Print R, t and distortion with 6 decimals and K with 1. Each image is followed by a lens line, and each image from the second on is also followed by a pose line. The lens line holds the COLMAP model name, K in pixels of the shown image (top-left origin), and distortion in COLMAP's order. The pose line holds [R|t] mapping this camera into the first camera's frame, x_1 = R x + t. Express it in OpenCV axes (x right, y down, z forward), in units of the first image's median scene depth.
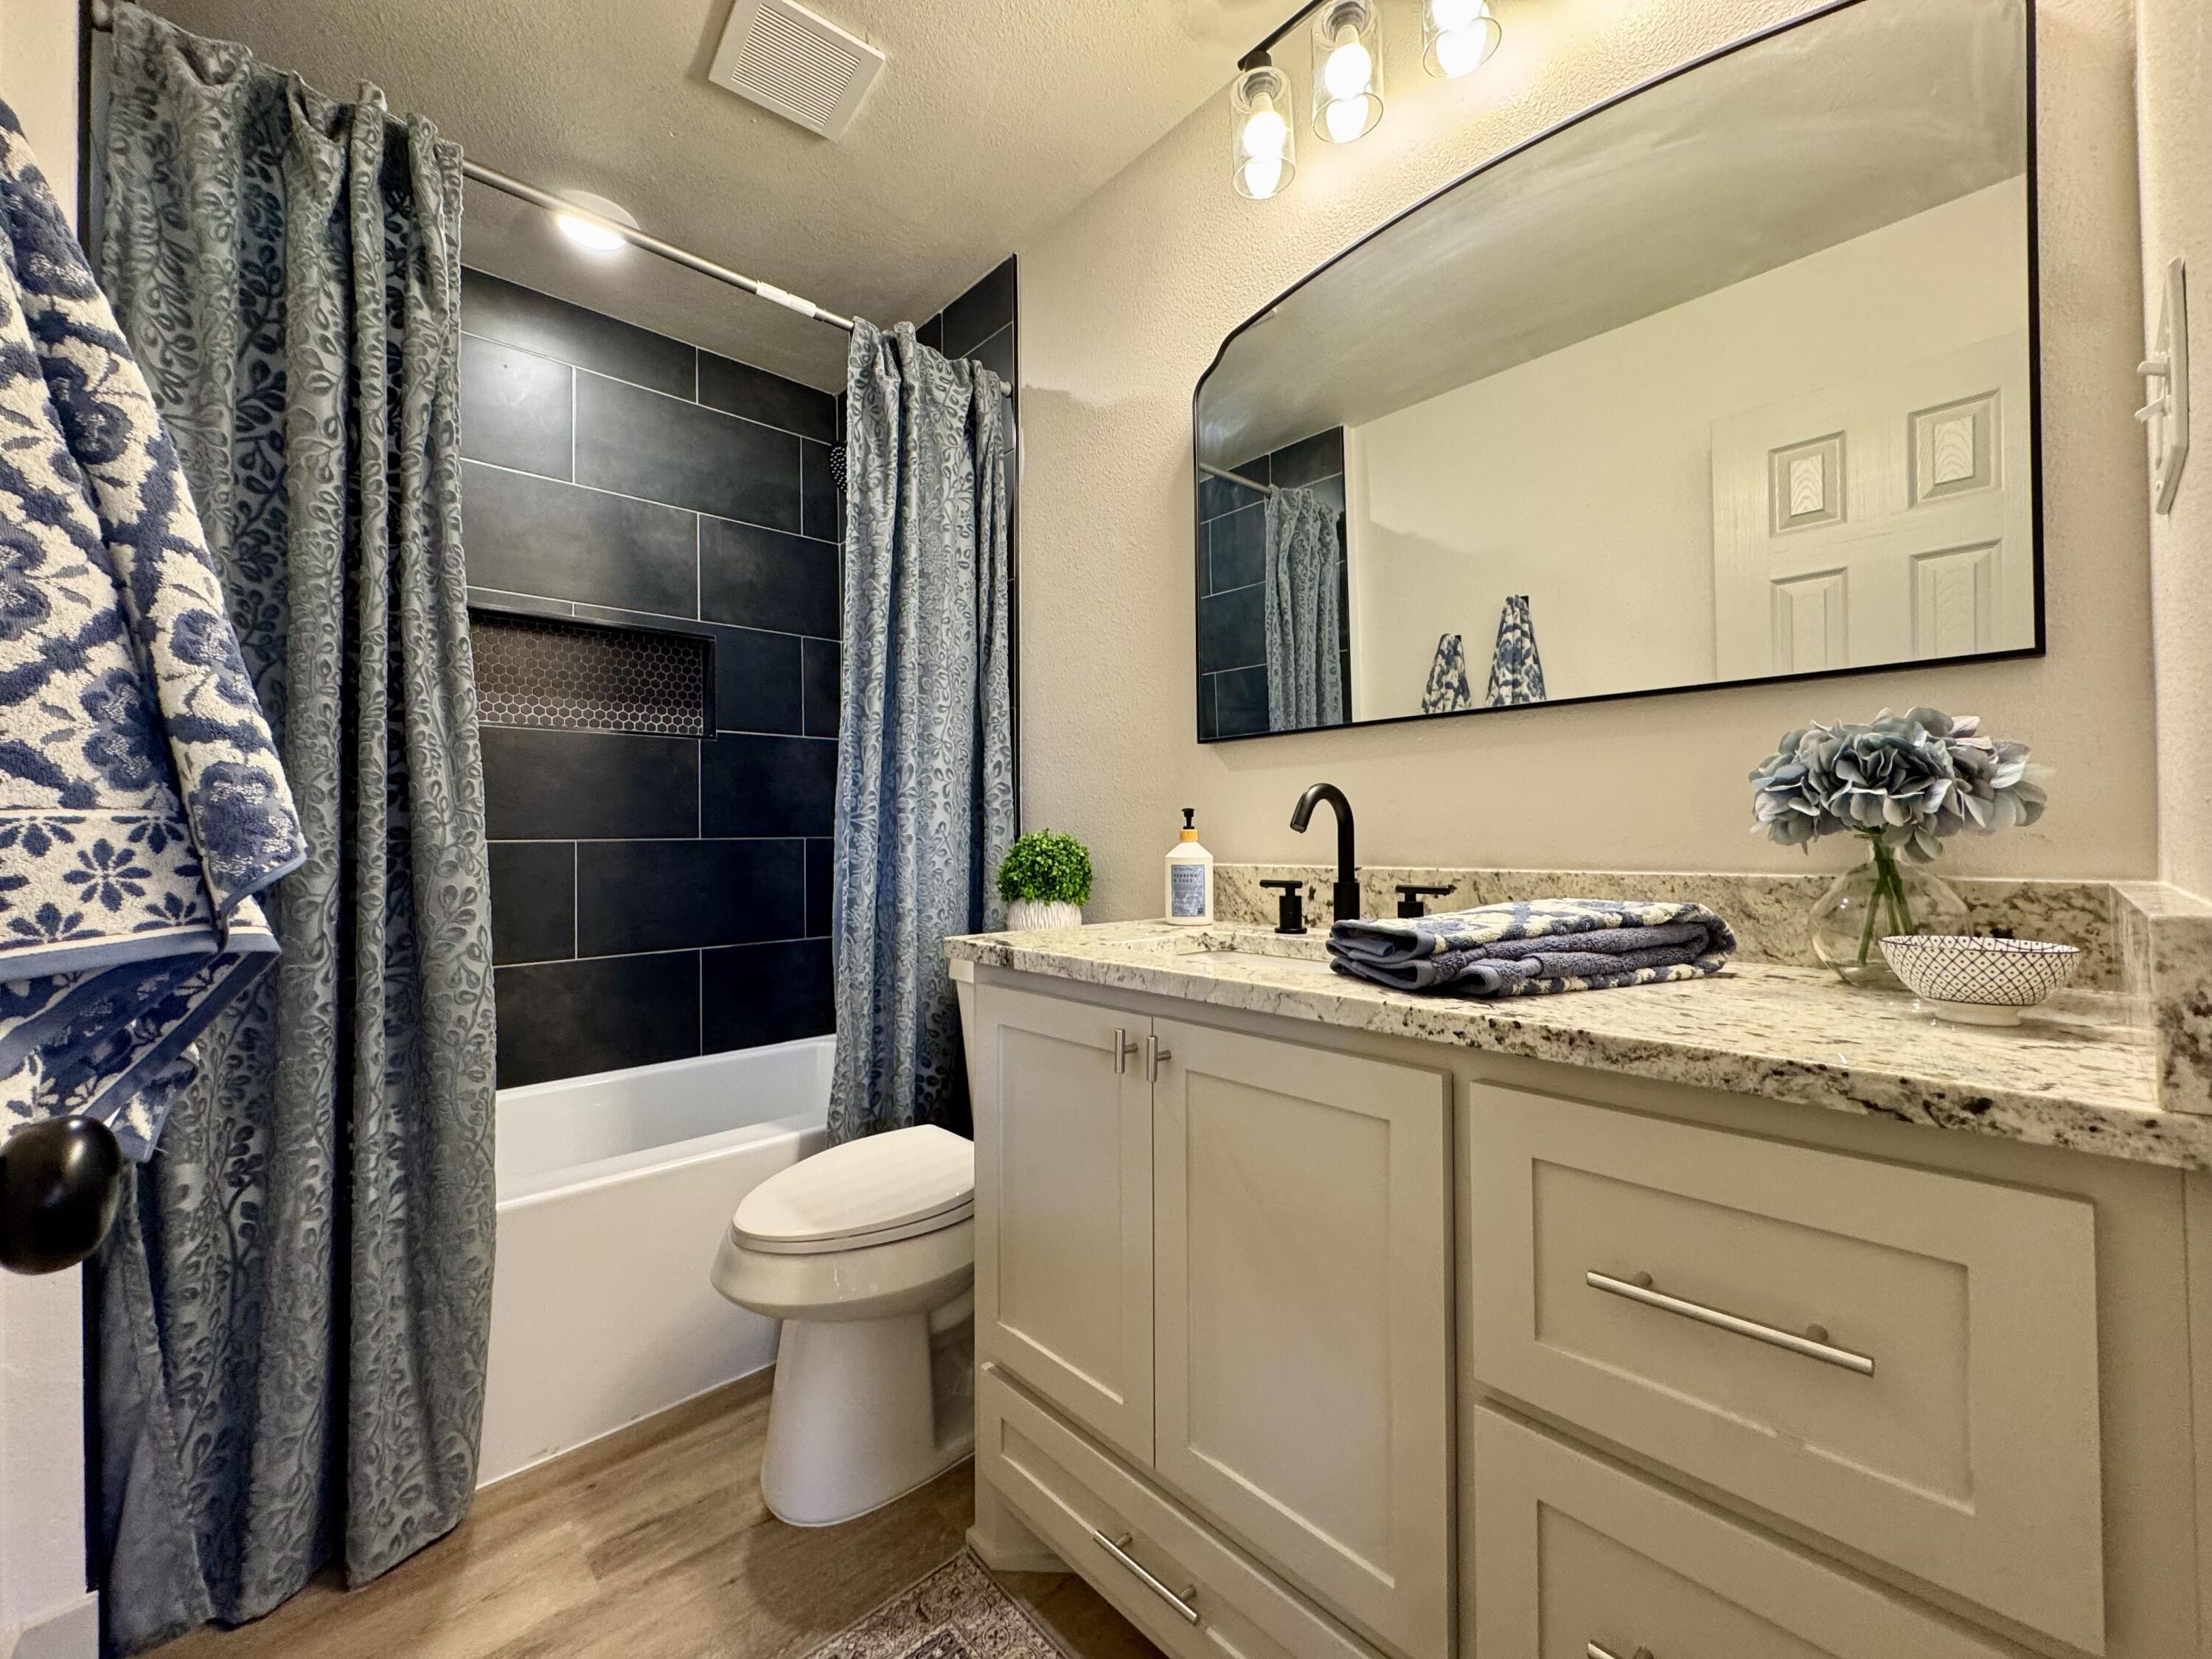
lens RADIAL K [[890.6, 0, 1106.0], [0, 890.6, 829.5], [0, 0, 1]] dist [-0.002087, 0.000024]
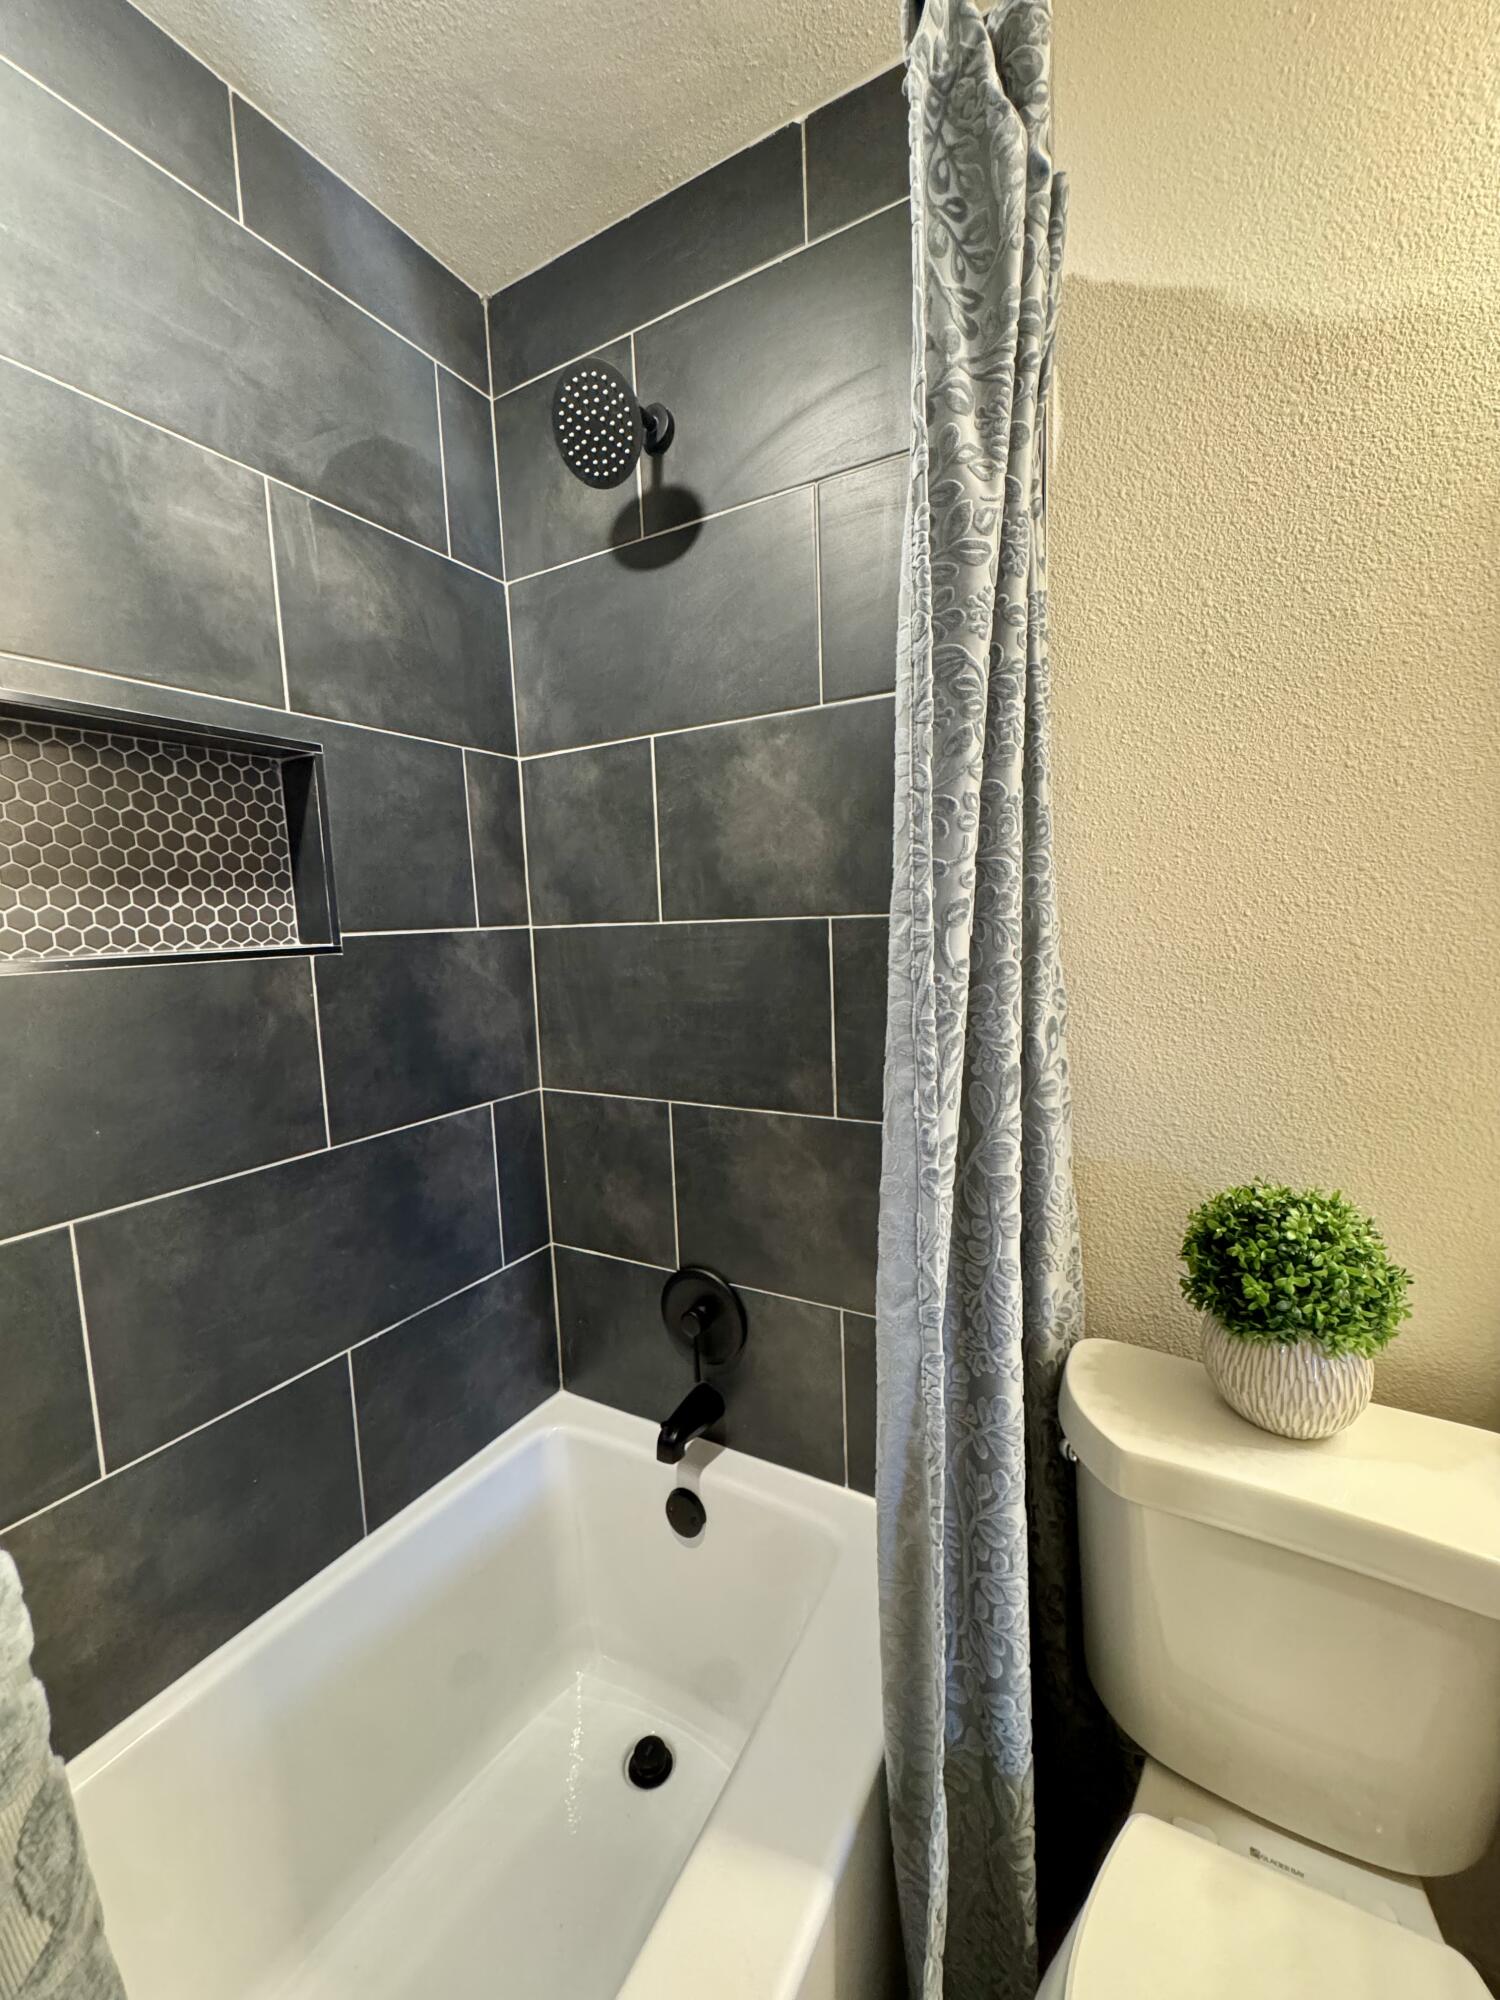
lens RADIAL K [[805.2, 0, 750.0], [0, 805.2, 1000.0], [0, 0, 1]] dist [-0.002087, 0.000024]
pose [[0.949974, -0.057396, 0.307009, -0.364097], [0.025128, 0.993828, 0.108047, -0.119801], [-0.311316, -0.094928, 0.945553, 0.493403]]
